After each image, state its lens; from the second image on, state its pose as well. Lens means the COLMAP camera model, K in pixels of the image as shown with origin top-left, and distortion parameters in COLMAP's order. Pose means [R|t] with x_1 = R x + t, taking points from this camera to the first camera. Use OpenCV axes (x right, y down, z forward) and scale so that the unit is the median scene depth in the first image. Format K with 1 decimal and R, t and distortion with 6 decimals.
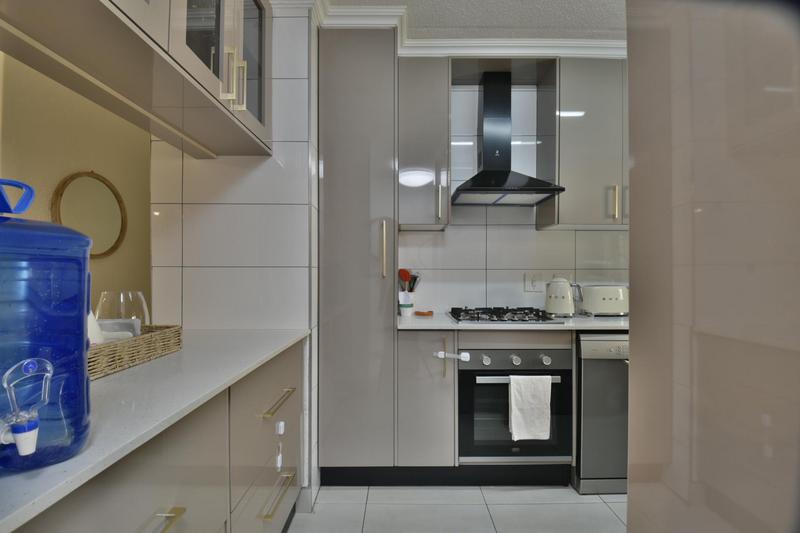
lens RADIAL K [[360.2, 0, 400.1], [0, 360.2, 268.9], [0, 0, 1]] dist [-0.000426, -0.000608]
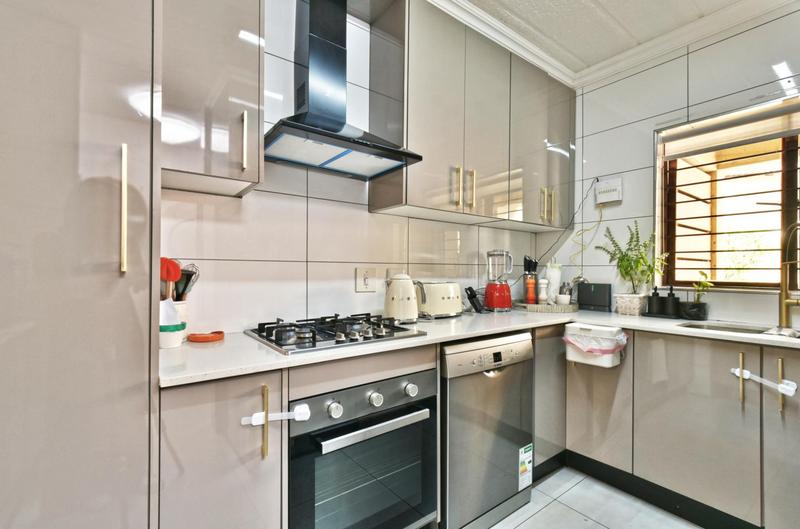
lens RADIAL K [[360.2, 0, 404.2], [0, 360.2, 268.3], [0, 0, 1]] dist [-0.000426, -0.000608]
pose [[0.794239, 0.005747, 0.607579, -0.034107], [-0.012210, 0.999904, 0.006504, 0.007656], [-0.607483, -0.012584, 0.794233, 0.390211]]
